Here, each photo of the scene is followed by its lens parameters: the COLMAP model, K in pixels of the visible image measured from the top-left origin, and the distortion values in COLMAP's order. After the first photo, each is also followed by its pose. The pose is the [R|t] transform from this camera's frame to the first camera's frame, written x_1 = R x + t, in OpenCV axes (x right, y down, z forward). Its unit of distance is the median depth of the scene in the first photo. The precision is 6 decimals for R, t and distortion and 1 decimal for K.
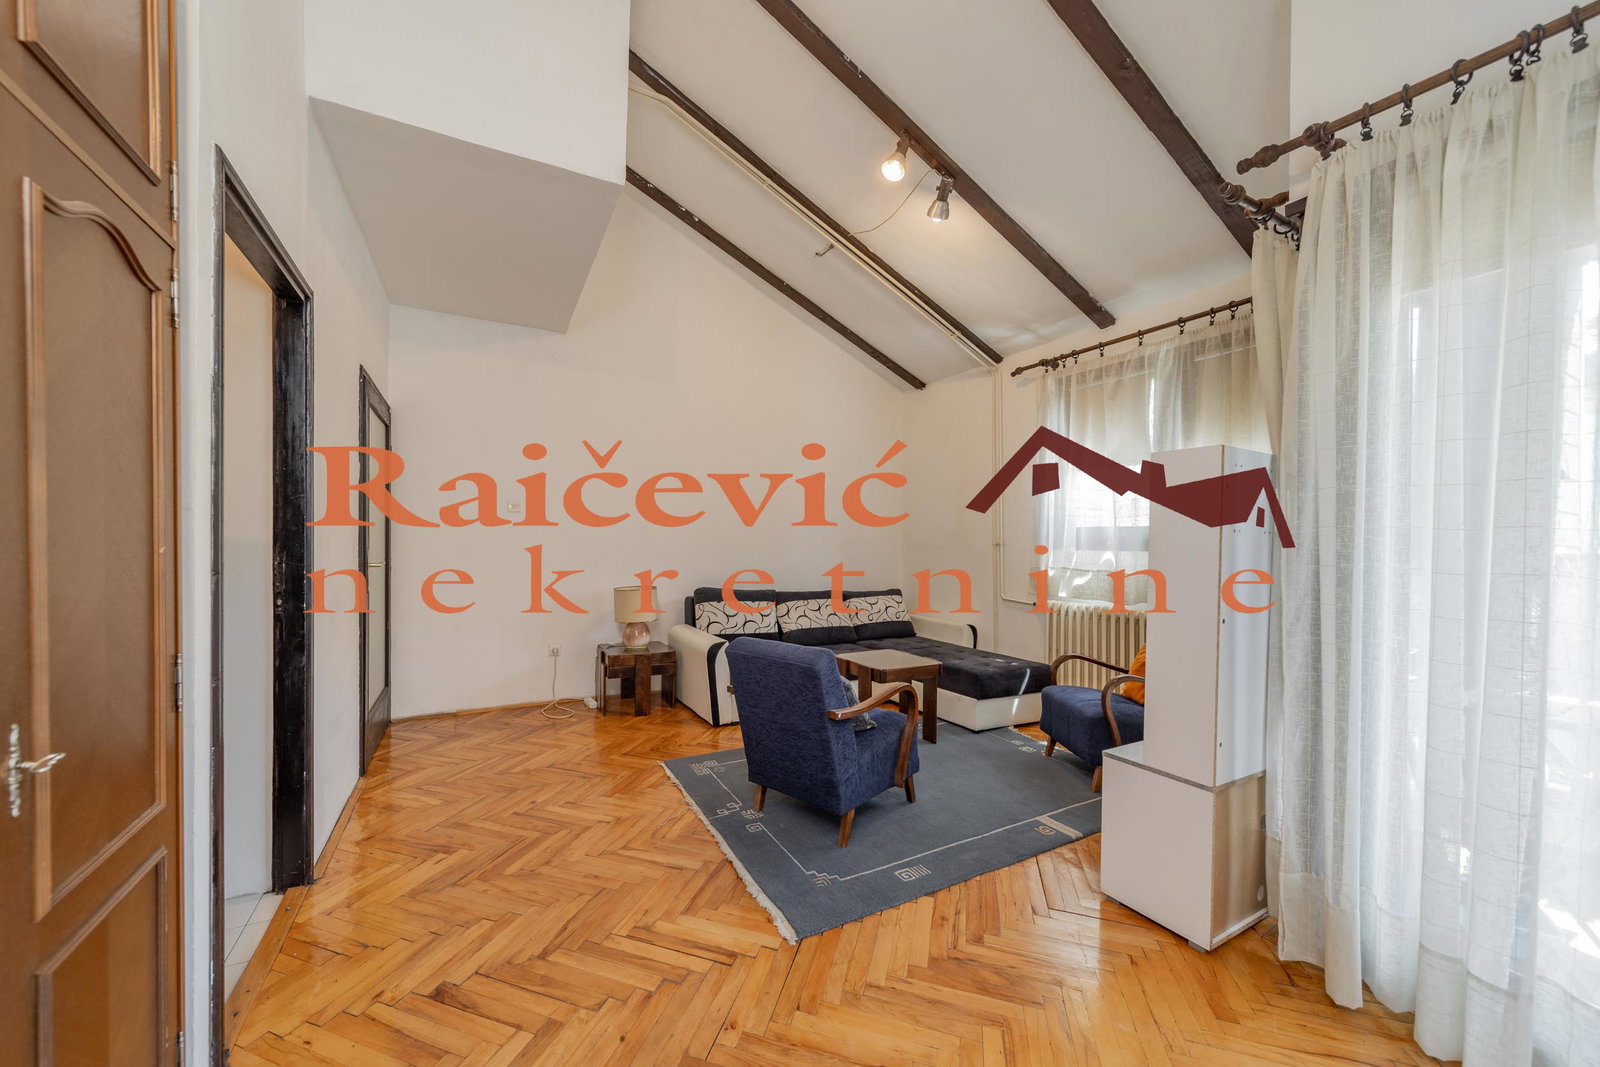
lens RADIAL K [[556.1, 0, 784.6], [0, 556.1, 536.1], [0, 0, 1]] dist [0.001638, -0.002887]
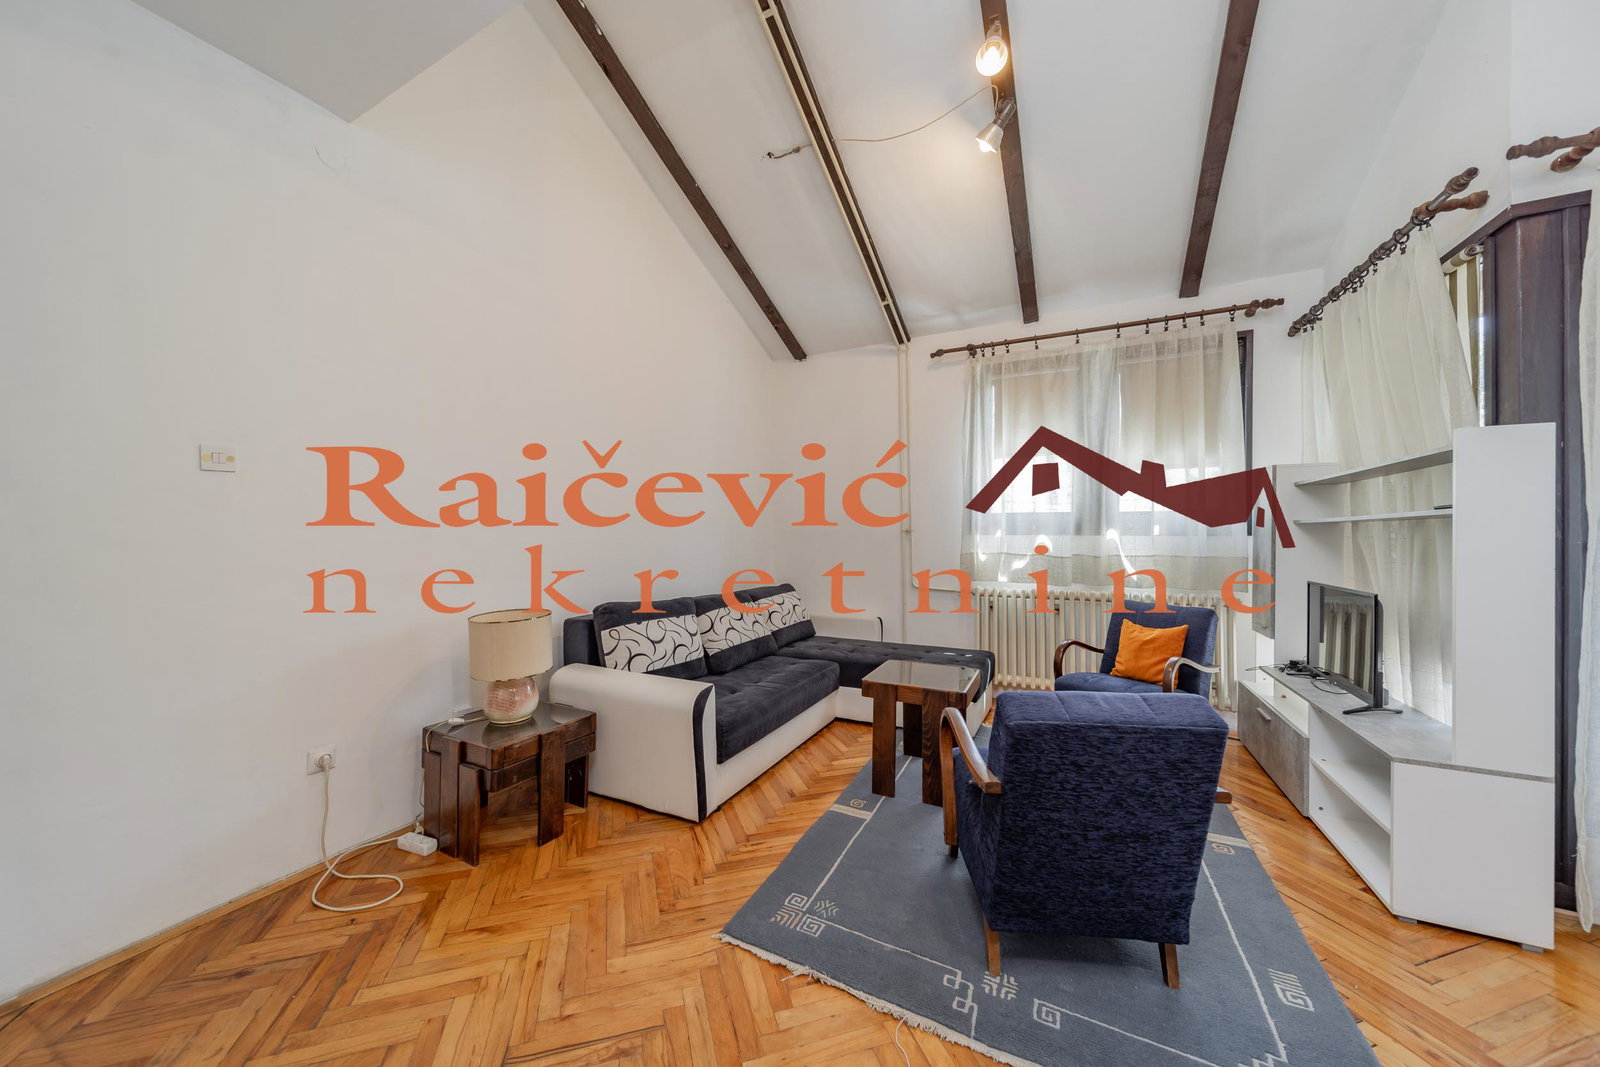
lens RADIAL K [[538.2, 0, 788.2], [0, 538.2, 519.5], [0, 0, 1]] dist [0.000776, -0.000024]
pose [[0.829955, 0.000540, 0.557830, -0.344312], [0.005395, 0.999945, -0.008995, 0.002918], [-0.557804, 0.010475, 0.829906, 0.388674]]
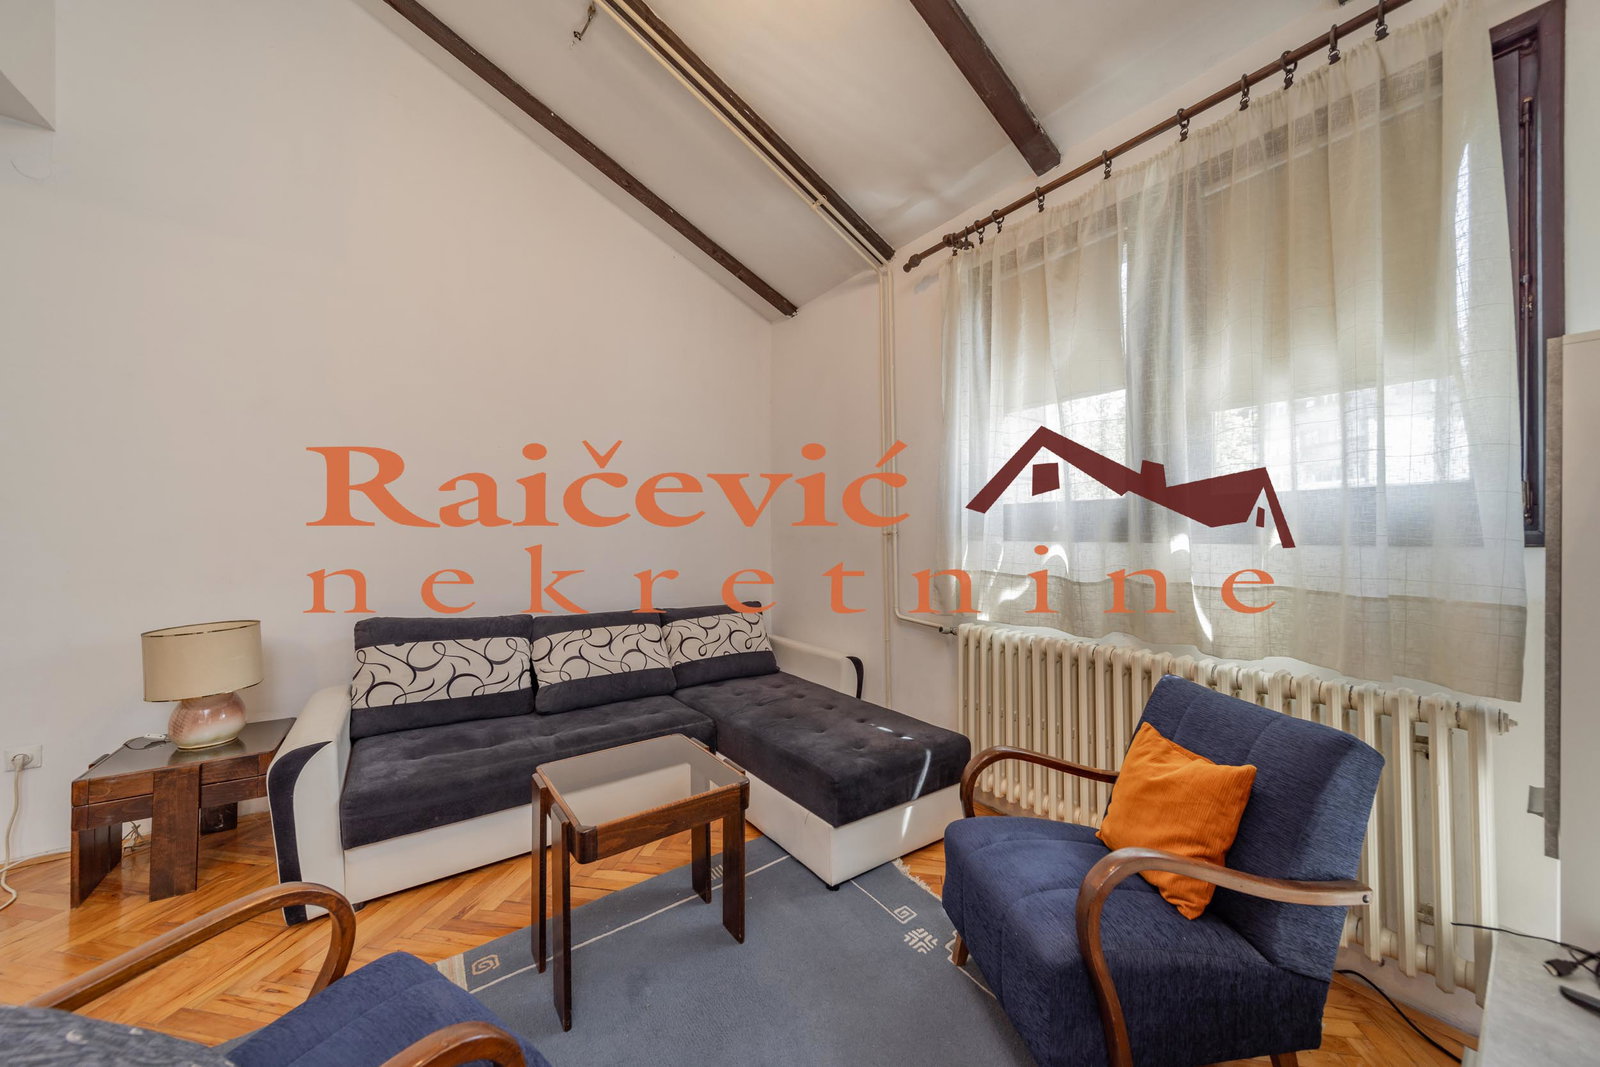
lens RADIAL K [[542.2, 0, 804.9], [0, 542.2, 524.7], [0, 0, 1]] dist [-0.001738, -0.000303]
pose [[0.989865, -0.009356, 0.141705, 0.218424], [0.010363, 0.999926, -0.006377, 0.007701], [-0.141635, 0.007781, 0.989888, 0.430750]]
